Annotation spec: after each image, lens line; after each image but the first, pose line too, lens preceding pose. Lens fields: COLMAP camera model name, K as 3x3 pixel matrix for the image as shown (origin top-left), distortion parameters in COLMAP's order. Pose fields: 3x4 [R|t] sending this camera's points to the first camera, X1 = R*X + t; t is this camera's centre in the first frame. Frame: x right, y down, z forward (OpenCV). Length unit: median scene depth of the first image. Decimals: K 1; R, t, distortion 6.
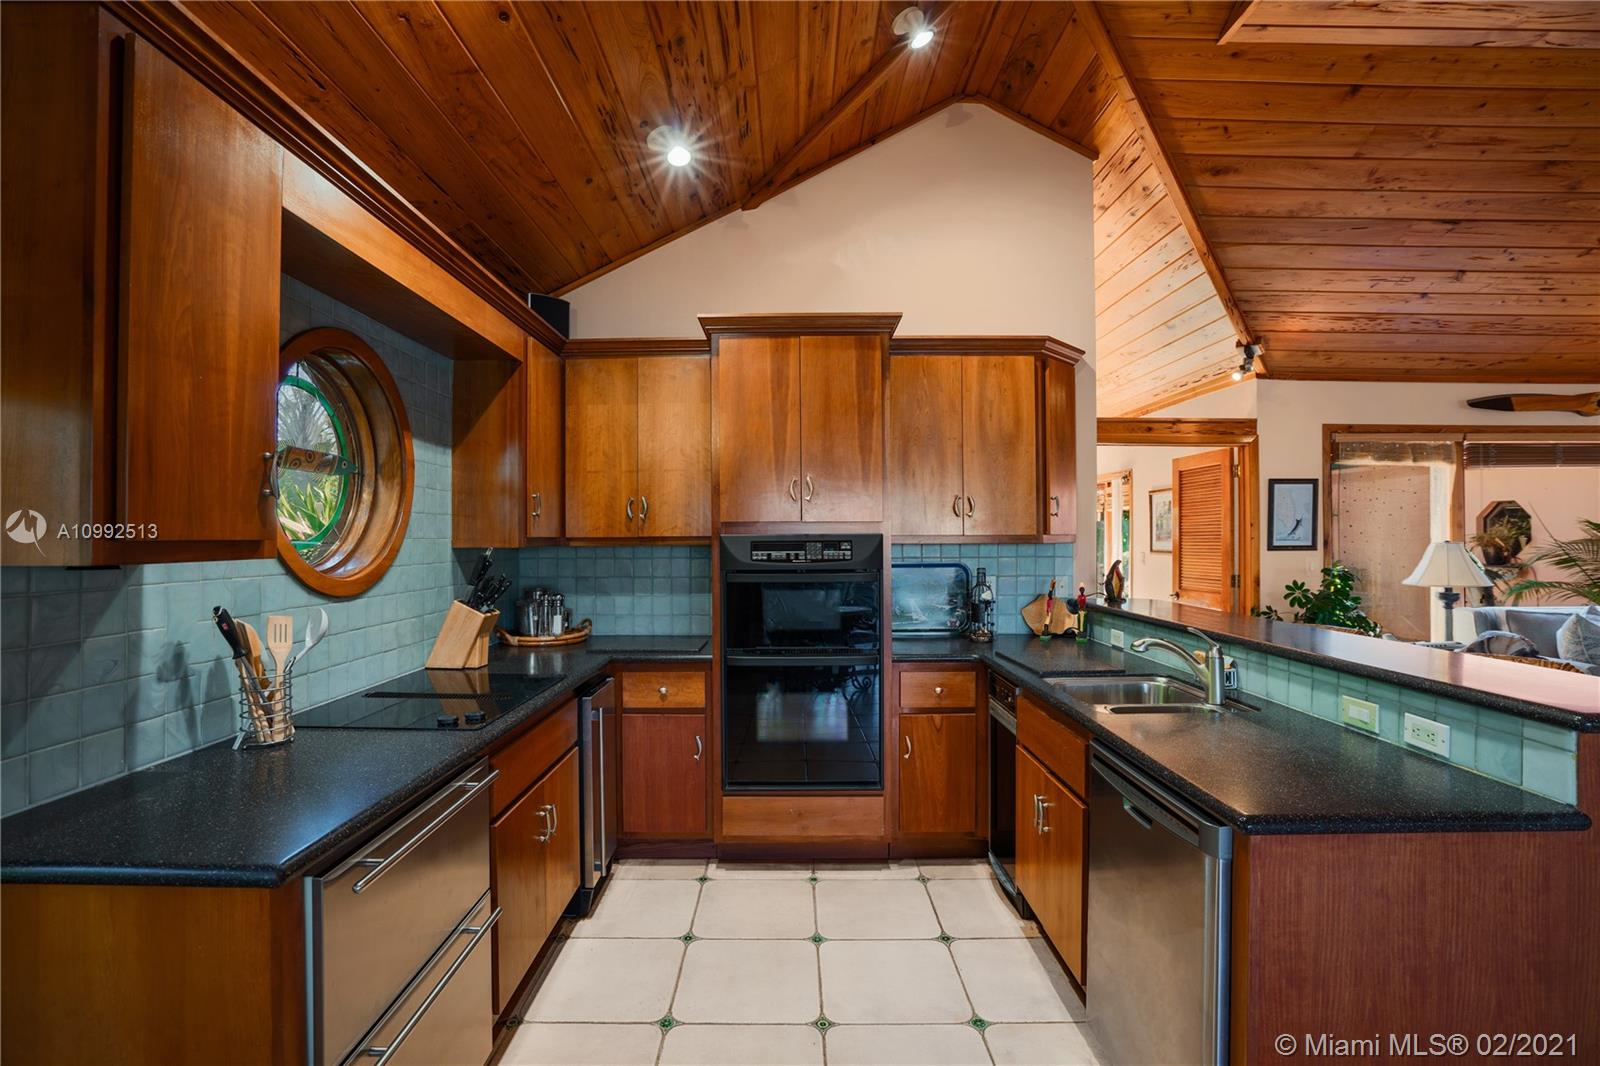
lens RADIAL K [[753.6, 0, 800.0], [0, 753.6, 533.0], [0, 0, 1]] dist [-0.065183, 0.028006]
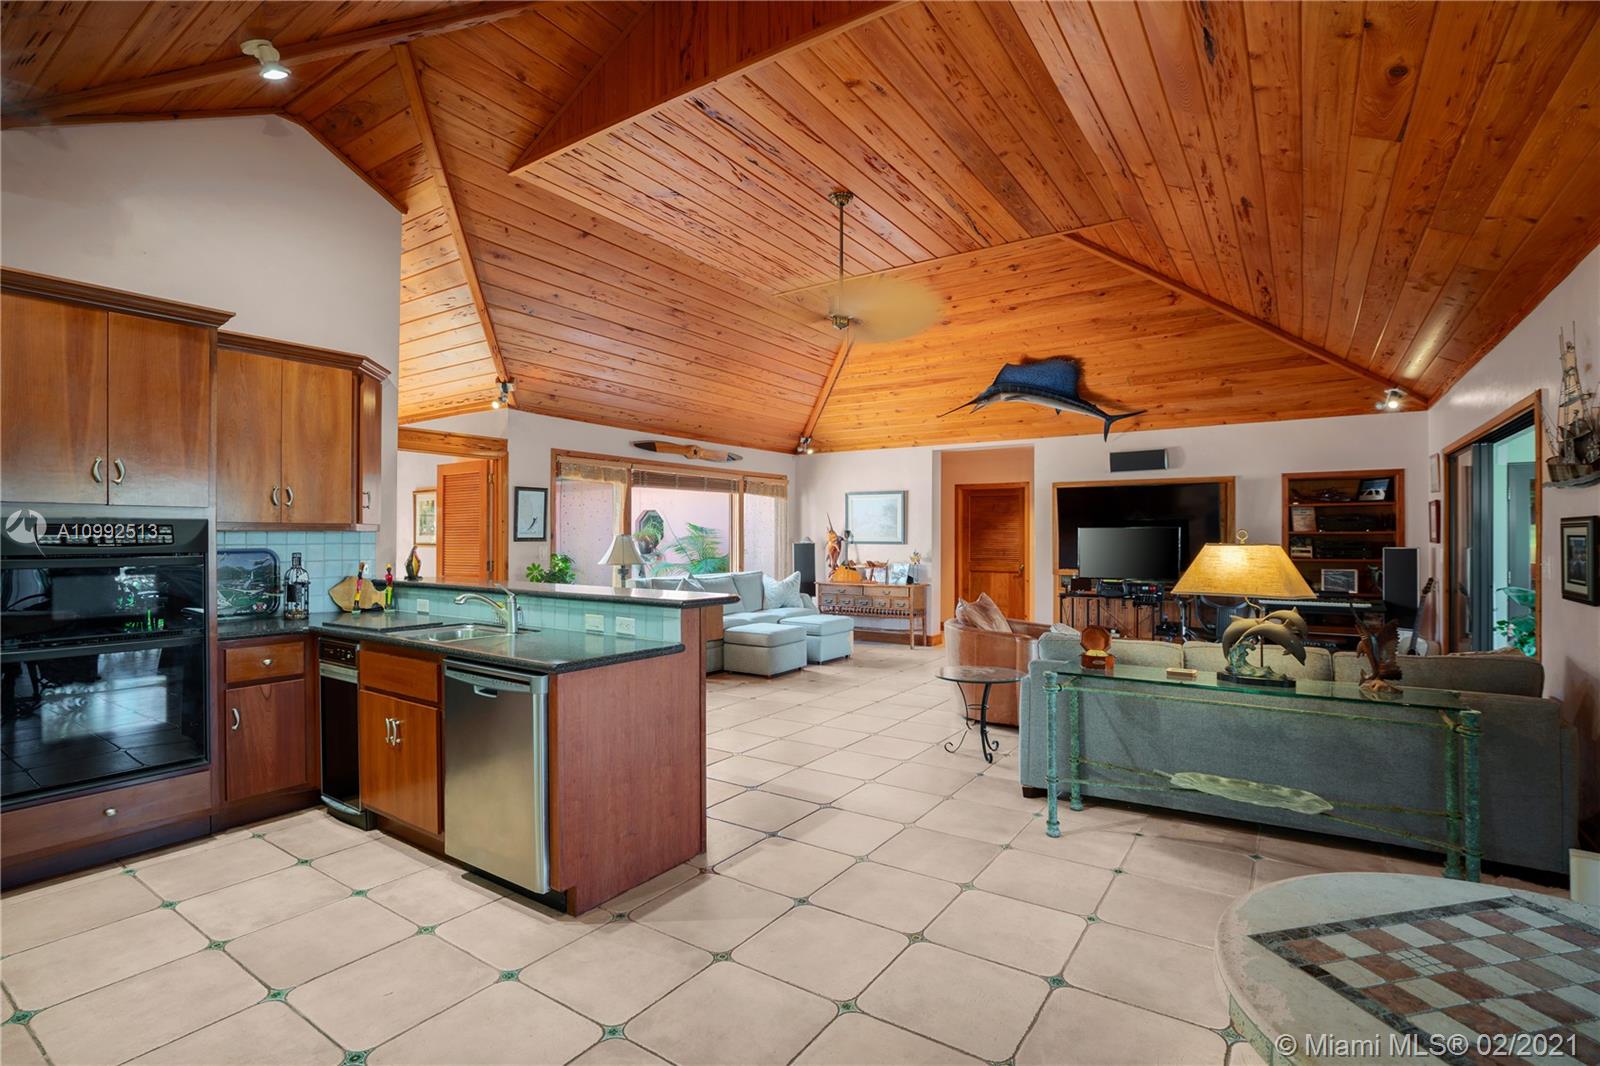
lens RADIAL K [[753.6, 0, 800.0], [0, 753.6, 533.0], [0, 0, 1]] dist [-0.065183, 0.028006]
pose [[0.564999, 0.008185, 0.825051, -0.237801], [-0.006299, 0.999964, -0.005607, 0.018833], [-0.825067, -0.002029, 0.565031, -0.229683]]
